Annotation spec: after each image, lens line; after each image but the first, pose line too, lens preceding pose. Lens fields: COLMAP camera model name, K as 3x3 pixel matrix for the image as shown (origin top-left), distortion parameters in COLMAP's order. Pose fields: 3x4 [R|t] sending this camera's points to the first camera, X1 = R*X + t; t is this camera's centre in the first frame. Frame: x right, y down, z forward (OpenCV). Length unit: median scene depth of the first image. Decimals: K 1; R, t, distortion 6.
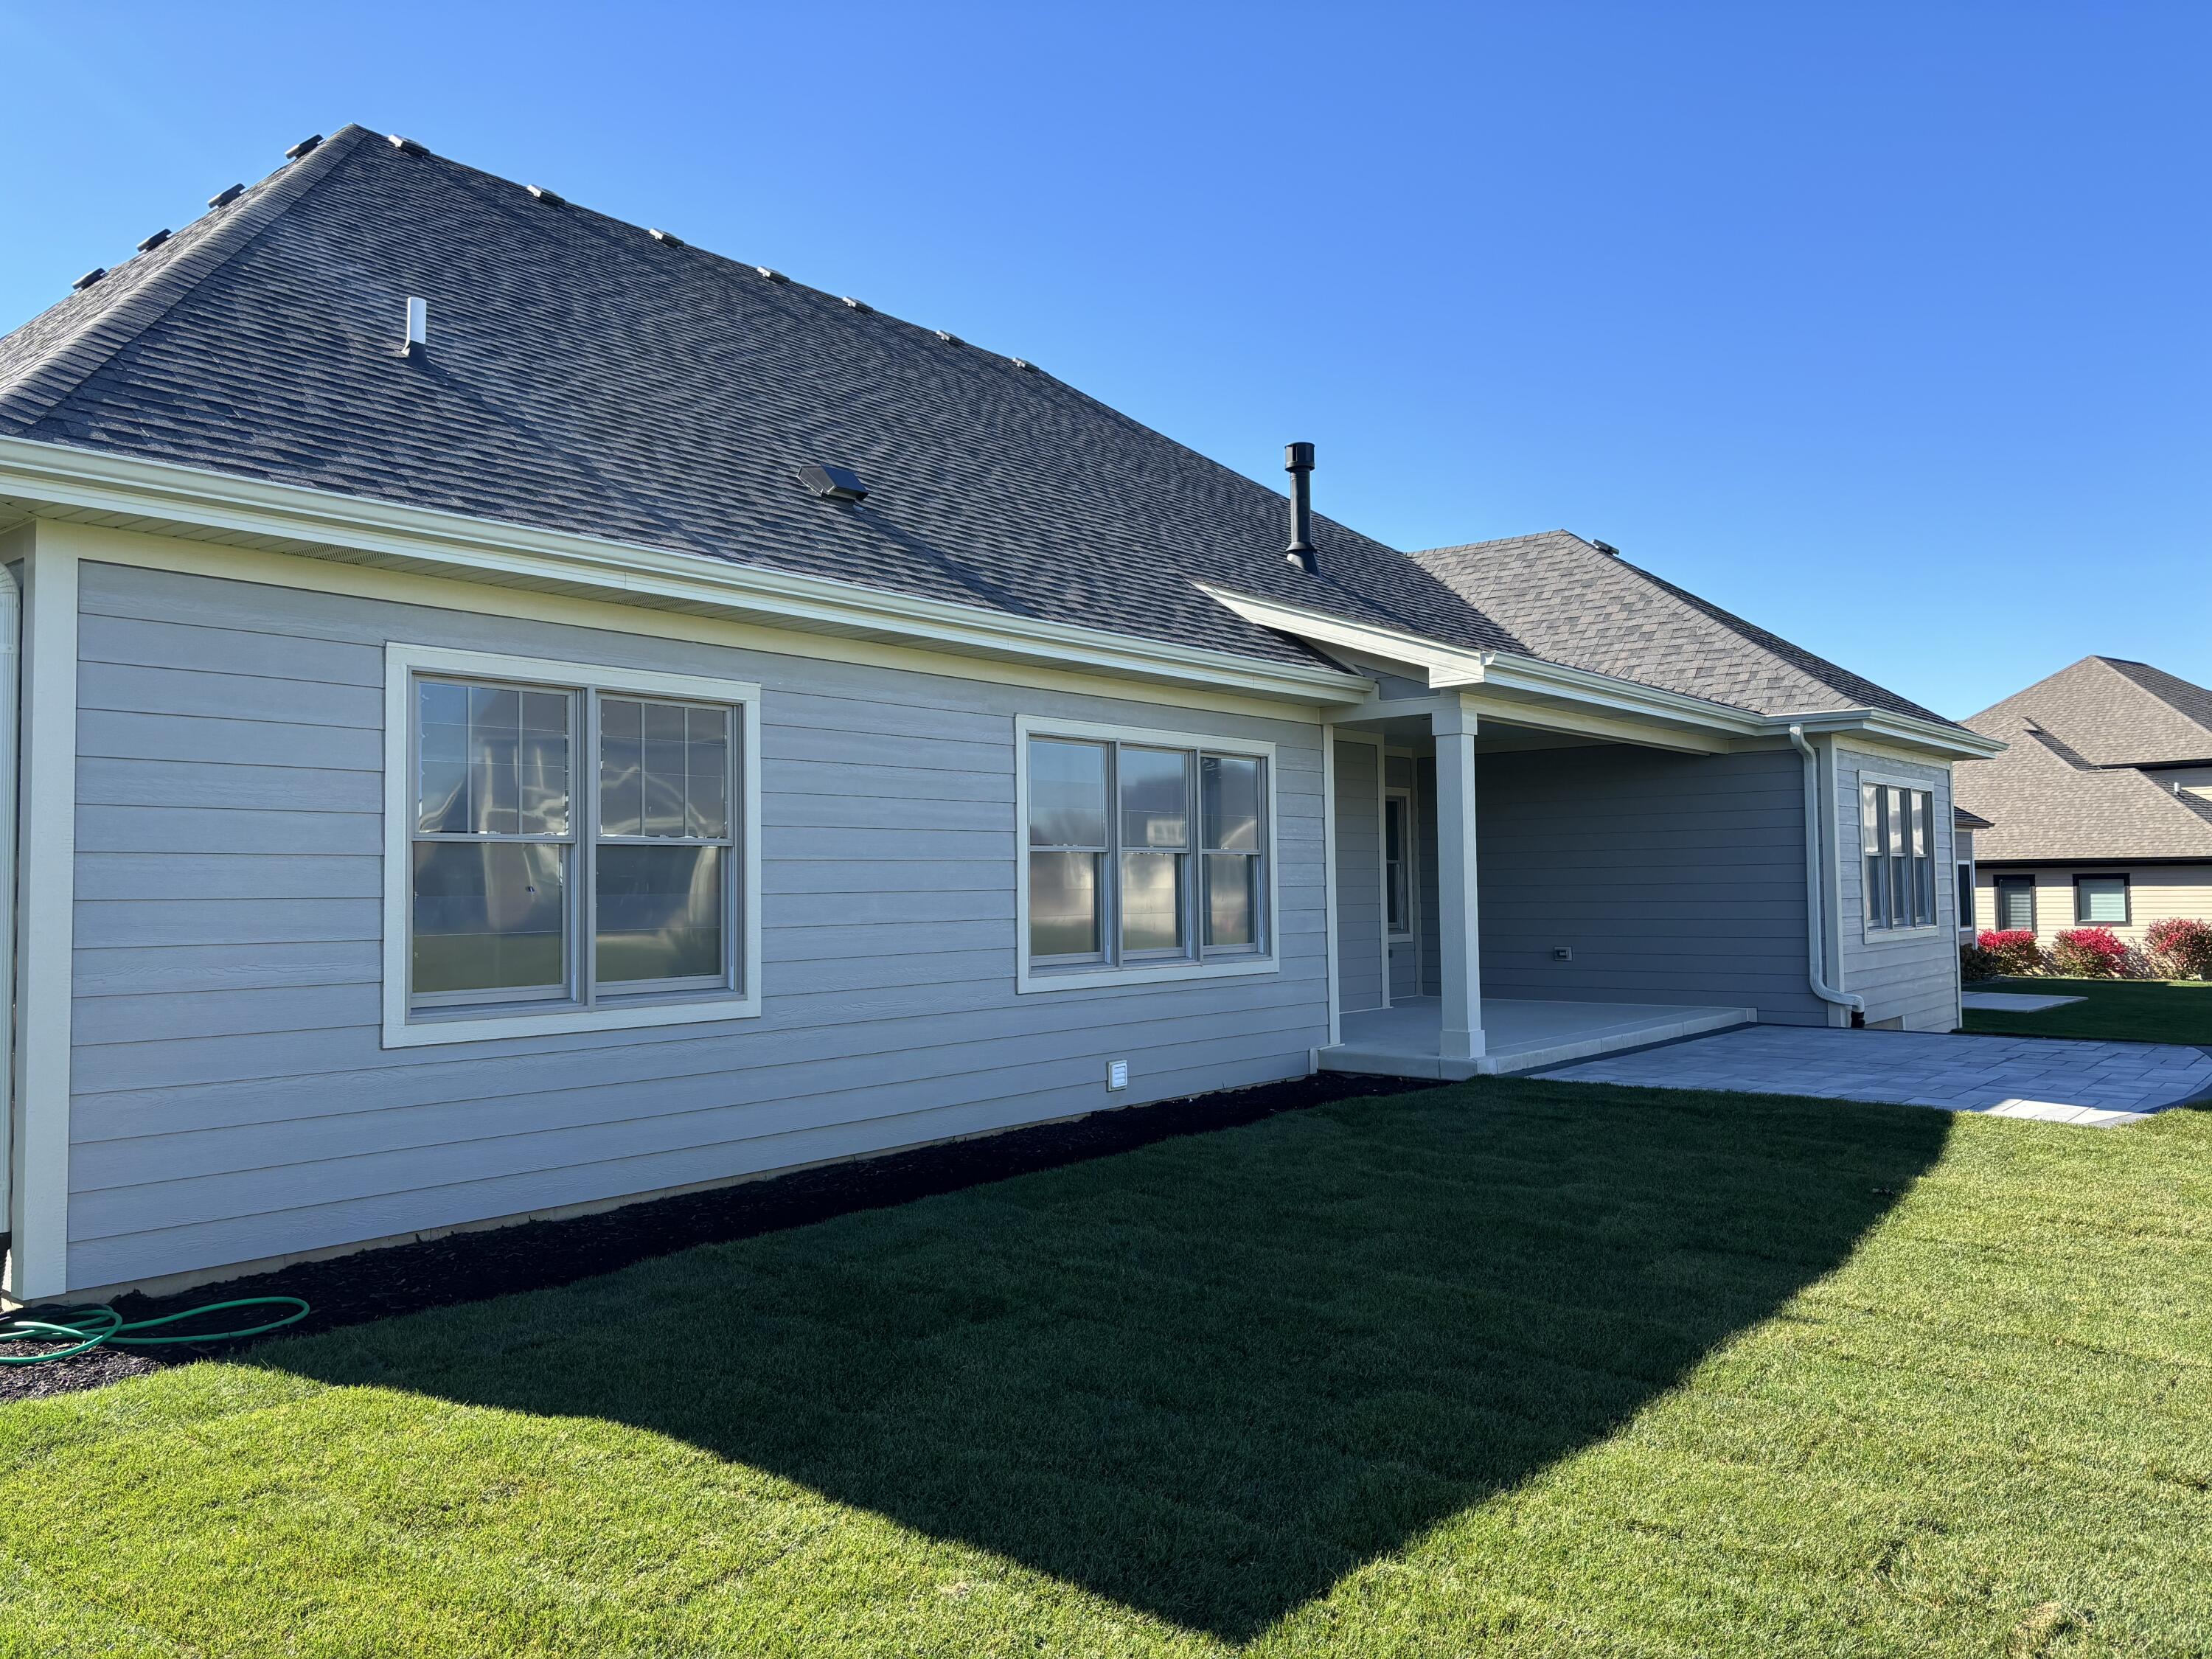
lens RADIAL K [[1671.8, 0, 1139.3], [0, 1671.8, 843.5], [0, 0, 1]] dist [0.120758, -0.204553]
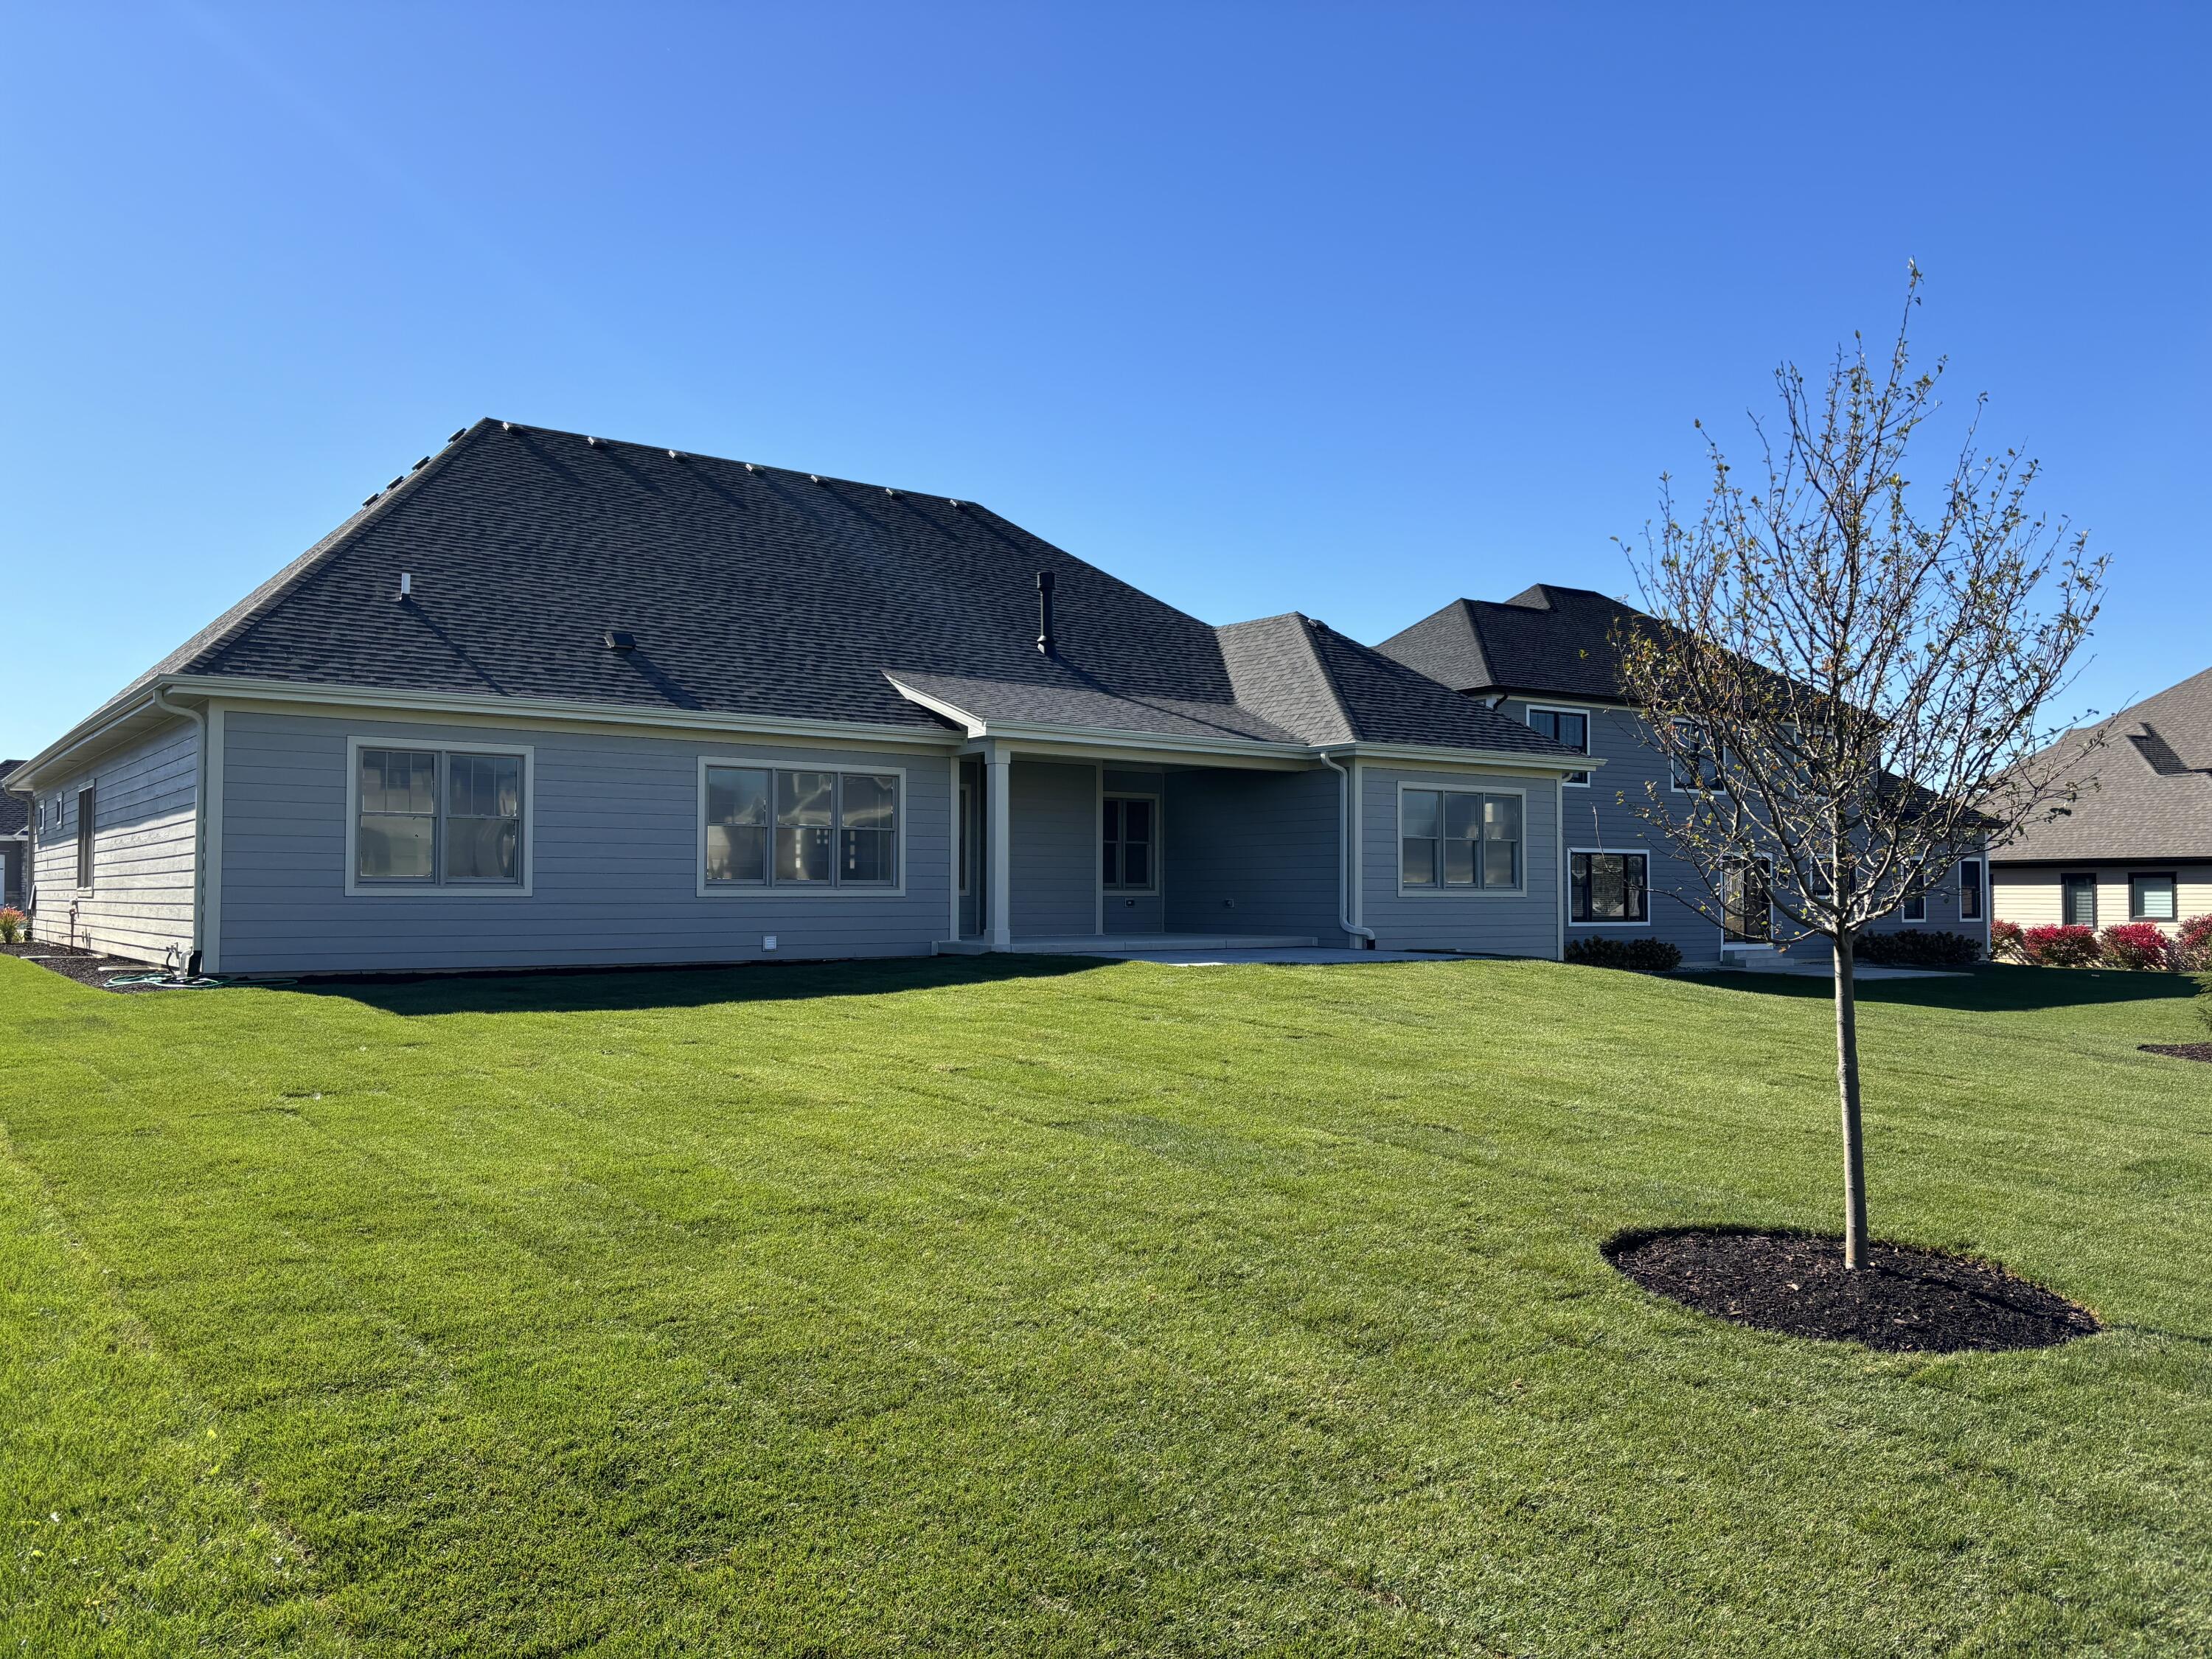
lens RADIAL K [[1671.8, 0, 1139.3], [0, 1671.8, 843.5], [0, 0, 1]] dist [0.120758, -0.204553]
pose [[0.973456, 0.005642, -0.228804, 0.517246], [-0.006295, 0.999978, -0.002123, 0.015954], [0.228787, 0.003507, 0.973470, -0.479122]]
